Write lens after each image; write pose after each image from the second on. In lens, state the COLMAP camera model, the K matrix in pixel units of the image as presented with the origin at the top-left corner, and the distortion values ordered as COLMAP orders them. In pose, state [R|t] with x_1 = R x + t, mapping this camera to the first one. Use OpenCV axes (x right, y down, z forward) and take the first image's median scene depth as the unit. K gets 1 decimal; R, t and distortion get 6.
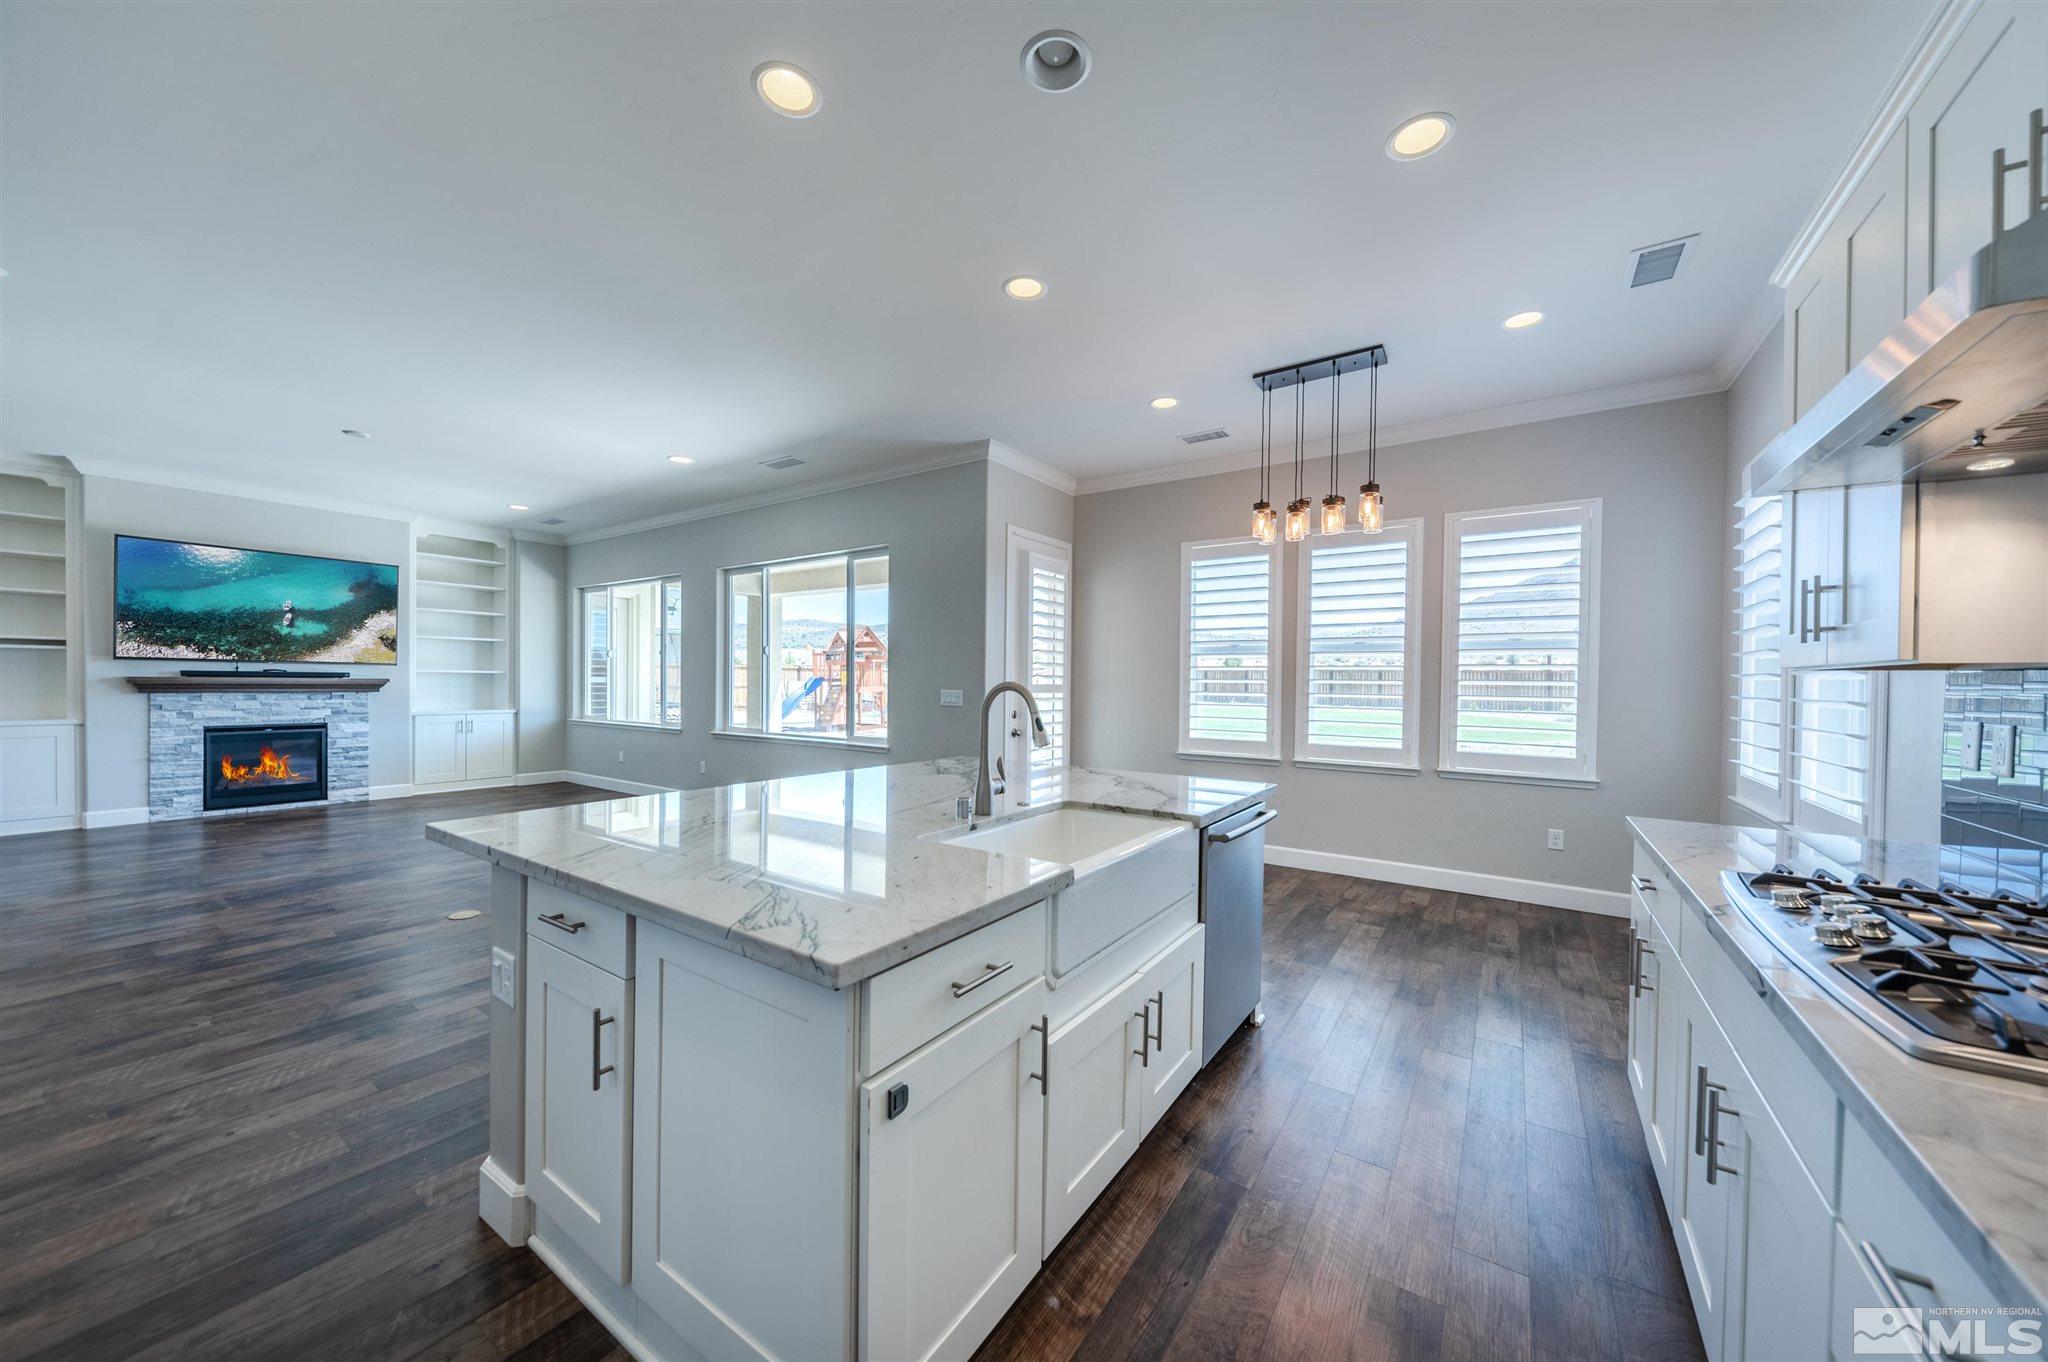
lens RADIAL K [[708.7, 0, 1028.4], [0, 708.7, 687.3], [0, 0, 1]] dist [0.012482, -0.004182]
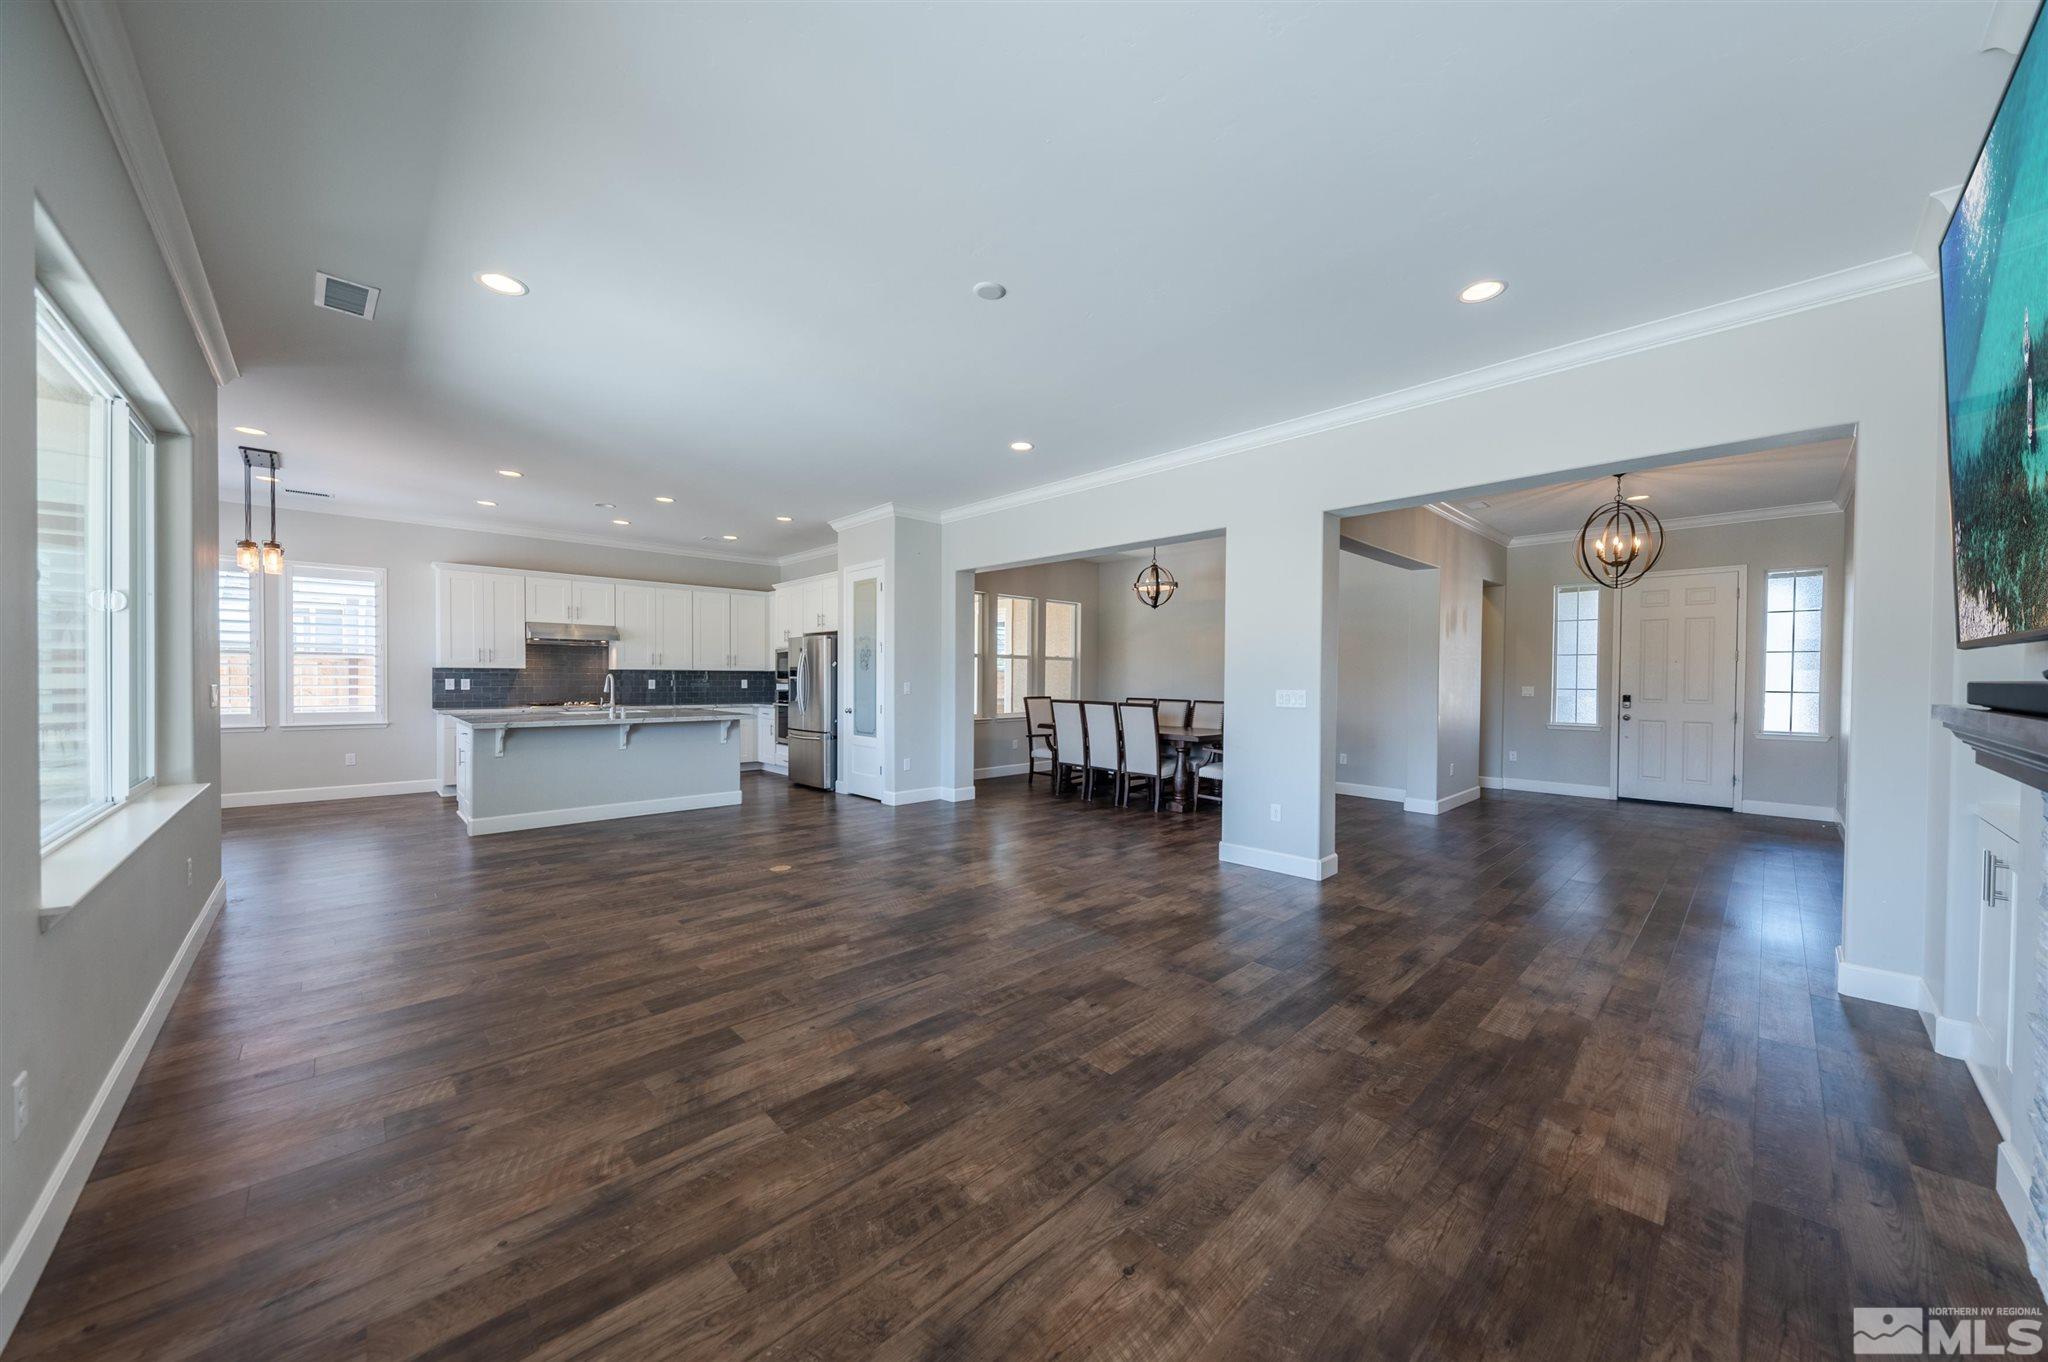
lens RADIAL K [[708.7, 0, 1028.4], [0, 708.7, 687.3], [0, 0, 1]] dist [0.012482, -0.004182]
pose [[-0.978330, -0.021592, 0.205922, -0.883623], [-0.016727, 0.999539, 0.025340, -0.020957], [-0.206374, 0.021347, -0.978240, 1.279279]]
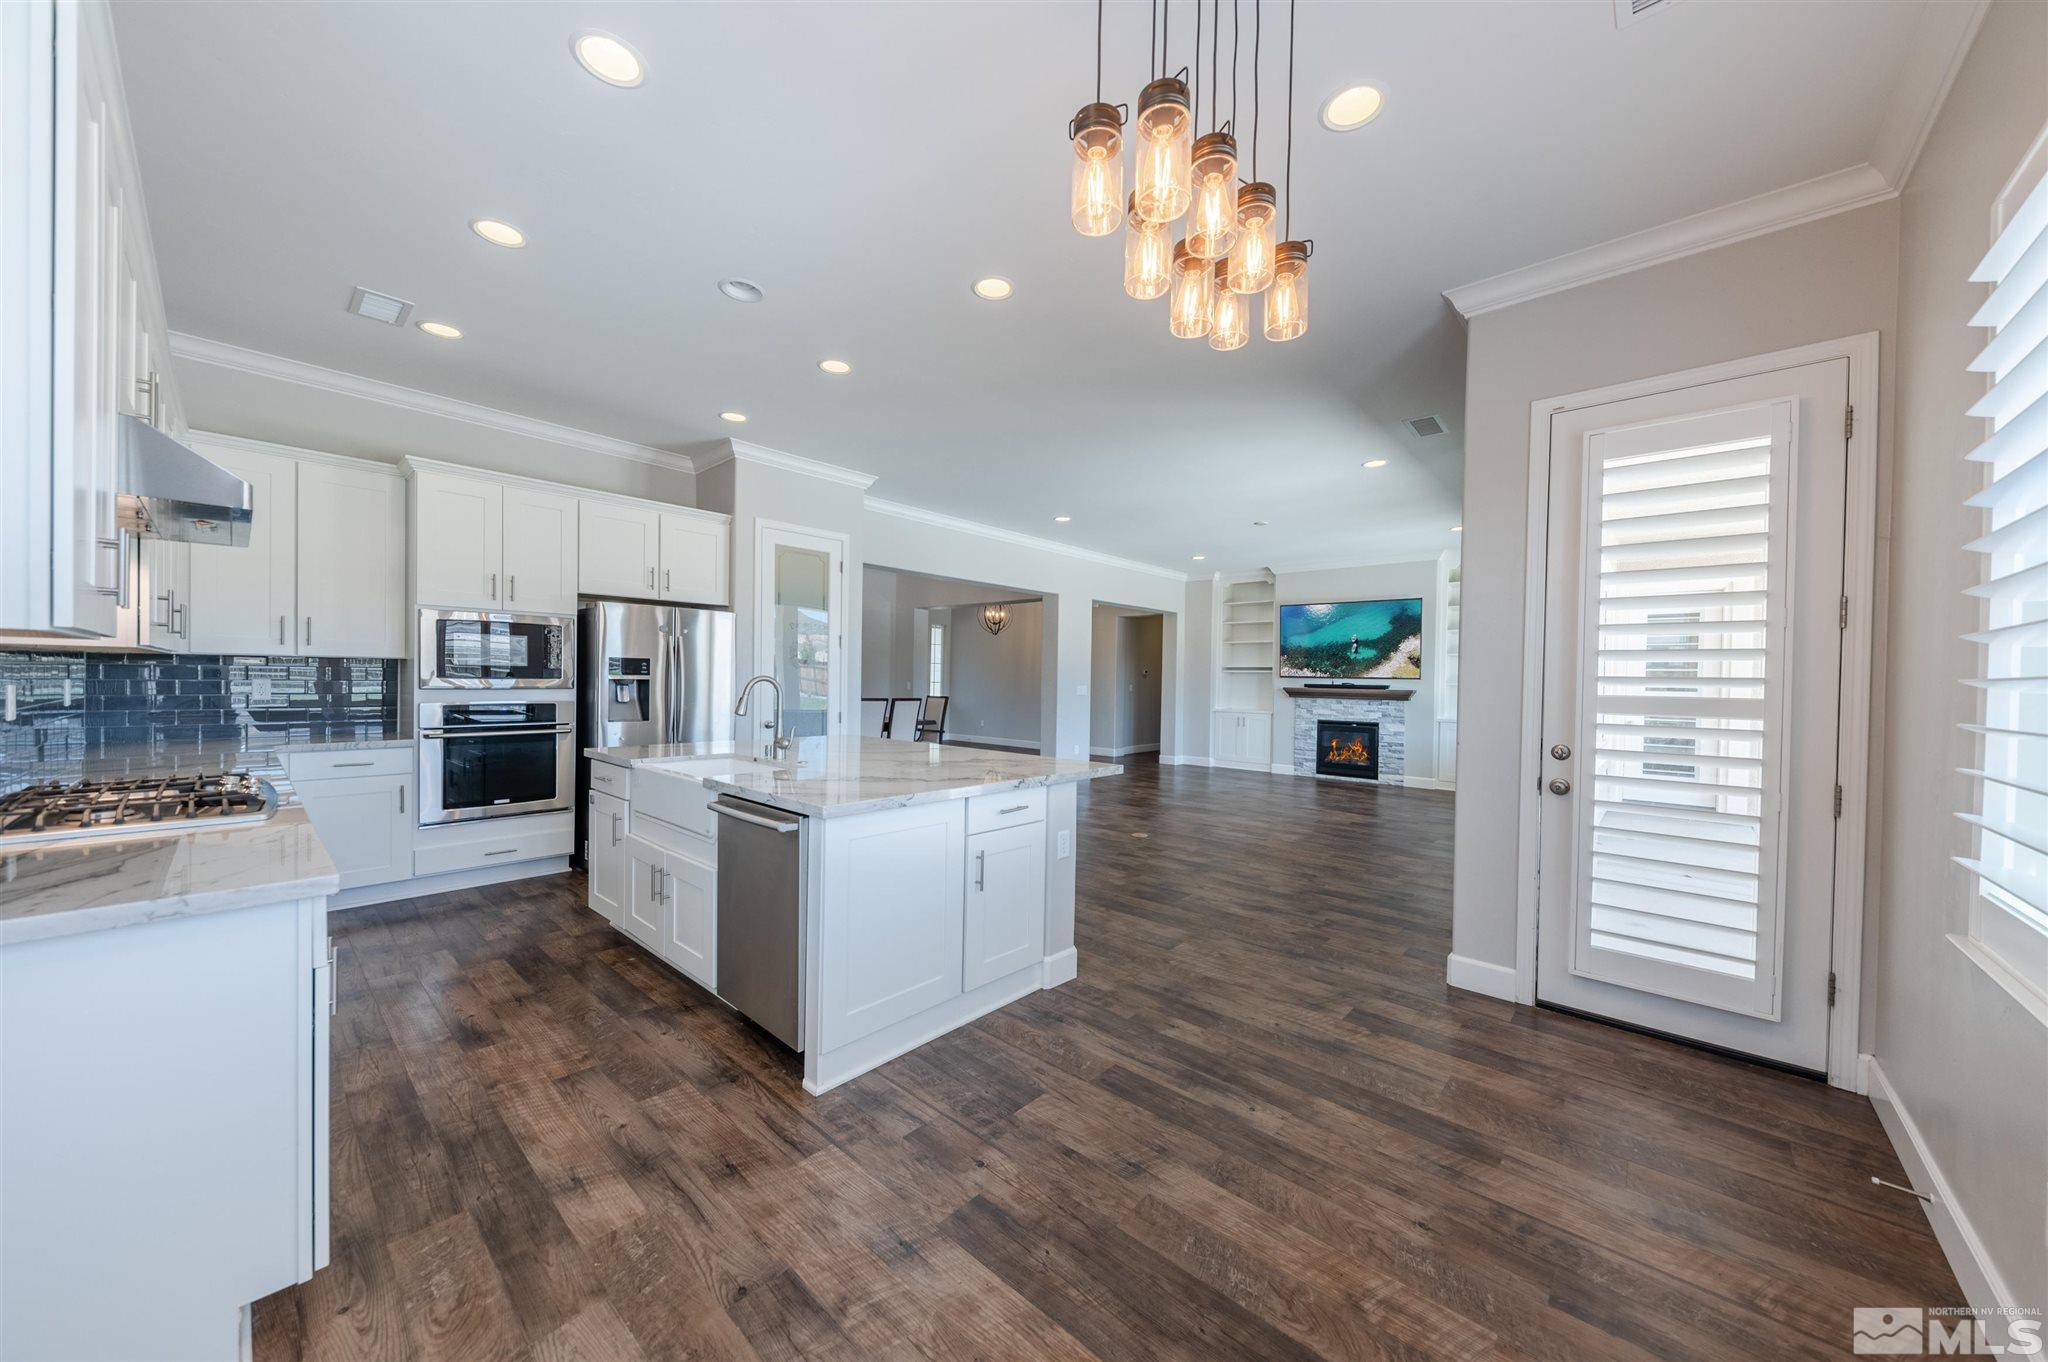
lens RADIAL K [[708.7, 0, 1028.4], [0, 708.7, 687.3], [0, 0, 1]] dist [0.012482, -0.004182]
pose [[-0.132886, -0.002899, -0.991127, 0.475723], [-0.027982, 0.999608, 0.000827, 0.000300], [0.990736, 0.027843, -0.132915, 0.579104]]
